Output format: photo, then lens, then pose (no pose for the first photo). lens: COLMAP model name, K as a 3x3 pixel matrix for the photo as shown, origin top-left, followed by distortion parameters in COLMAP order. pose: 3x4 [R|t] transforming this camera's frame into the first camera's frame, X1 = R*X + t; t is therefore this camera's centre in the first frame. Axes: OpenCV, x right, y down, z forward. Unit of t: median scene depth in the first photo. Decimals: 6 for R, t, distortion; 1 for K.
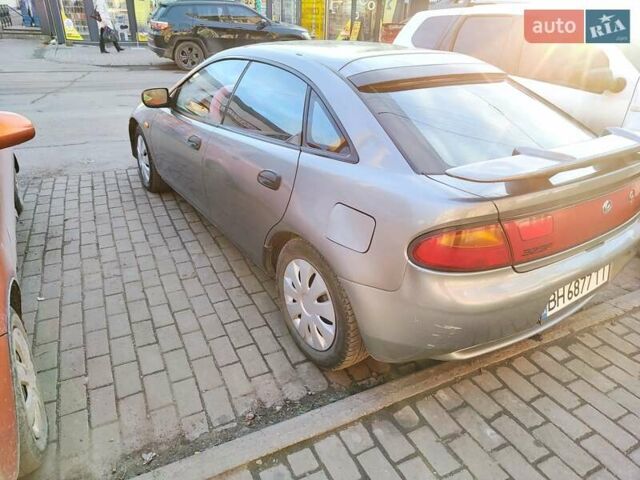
lens RADIAL K [[439.5, 0, 312.1], [0, 439.5, 238.9], [0, 0, 1]] dist [0.001365, 0.000243]
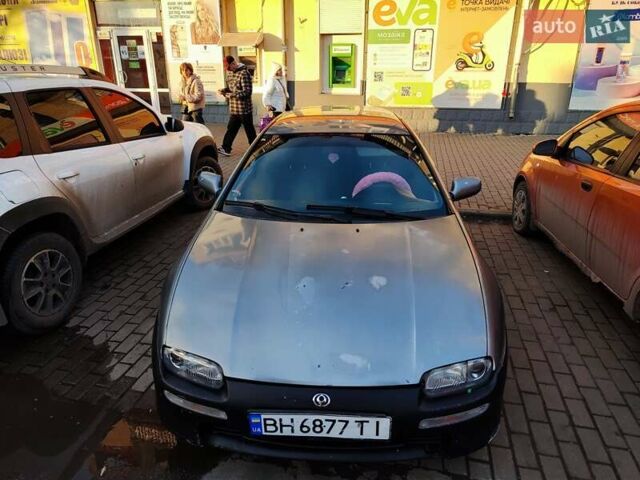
lens RADIAL K [[439.5, 0, 312.1], [0, 439.5, 238.9], [0, 0, 1]] dist [0.001365, 0.000243]
pose [[-0.778619, -0.259620, 0.571271, -1.046821], [0.255962, 0.699806, 0.666900, -1.522235], [-0.572919, 0.665484, -0.478429, 2.709312]]
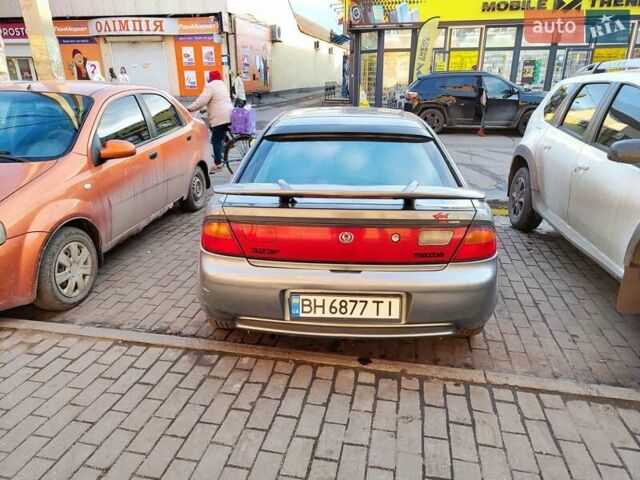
lens RADIAL K [[439.5, 0, 312.1], [0, 439.5, 238.9], [0, 0, 1]] dist [0.001365, 0.000243]
pose [[0.789823, 0.176857, -0.587282, 1.081232], [-0.253959, 0.965887, -0.050672, 0.015123], [0.558287, 0.189167, 0.807794, -0.030375]]
